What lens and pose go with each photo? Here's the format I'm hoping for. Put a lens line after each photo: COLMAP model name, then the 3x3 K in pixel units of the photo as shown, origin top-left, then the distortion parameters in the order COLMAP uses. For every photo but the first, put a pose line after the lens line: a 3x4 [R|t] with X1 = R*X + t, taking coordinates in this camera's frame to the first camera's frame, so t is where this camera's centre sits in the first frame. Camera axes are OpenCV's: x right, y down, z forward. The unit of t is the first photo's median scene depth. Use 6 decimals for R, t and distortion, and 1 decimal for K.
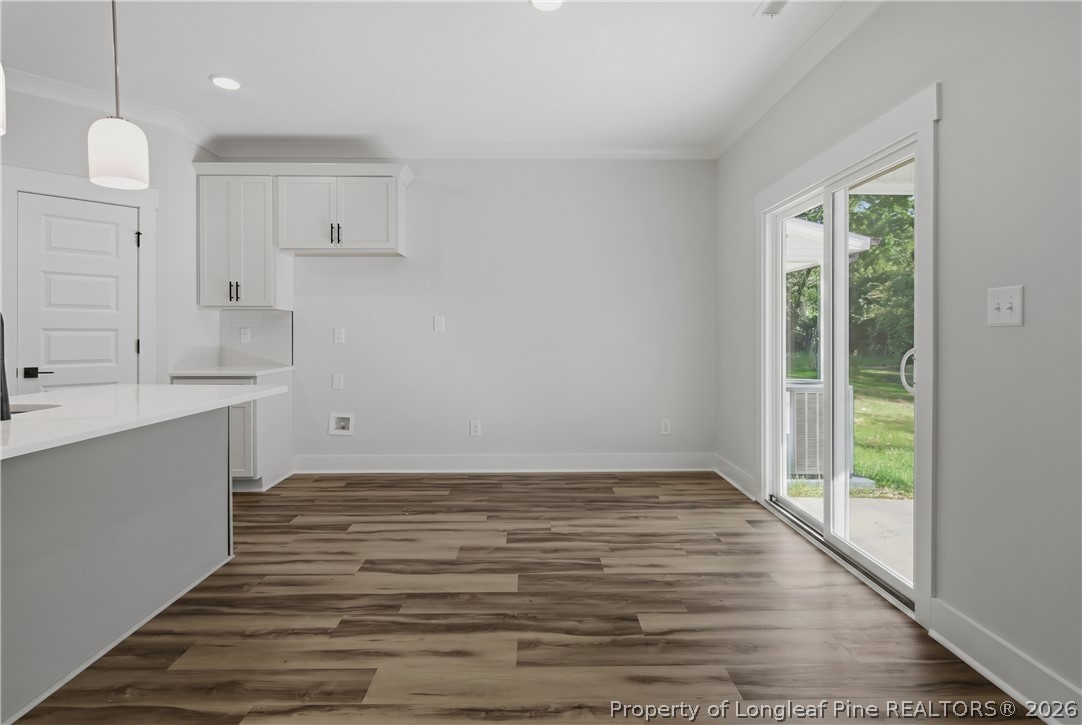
lens RADIAL K [[539.7, 0, 540.8], [0, 539.7, 333.1], [0, 0, 1]] dist [0.002350, -0.001530]
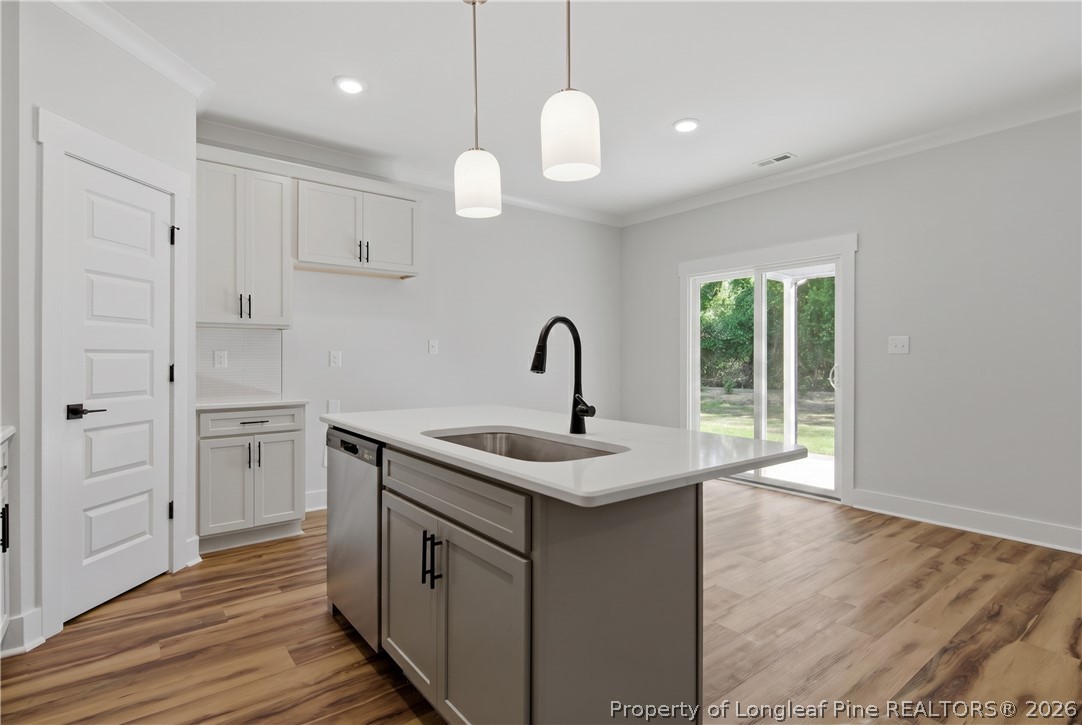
lens RADIAL K [[539.7, 0, 542.4], [0, 539.7, 357.1], [0, 0, 1]] dist [0.002350, -0.001530]
pose [[0.798263, 0.000812, 0.602308, -0.868979], [-0.001964, 0.999997, 0.001255, -0.000347], [-0.602305, -0.002185, 0.798263, 0.062863]]
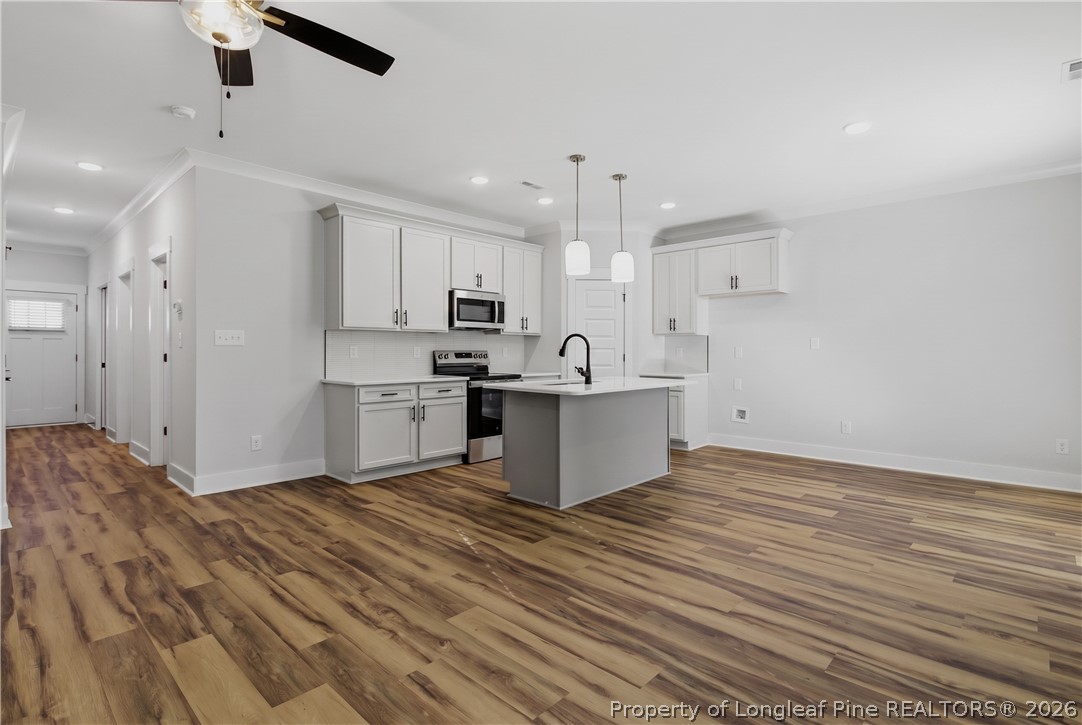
lens RADIAL K [[527.4, 0, 539.9], [0, 527.4, 350.7], [0, 0, 1]] dist [0.000695, -0.003111]
pose [[0.716504, 0.001292, -0.697582, 0.296771], [-0.000500, 0.999999, 0.001340, -0.001267], [0.697583, -0.000611, 0.716503, -0.485549]]
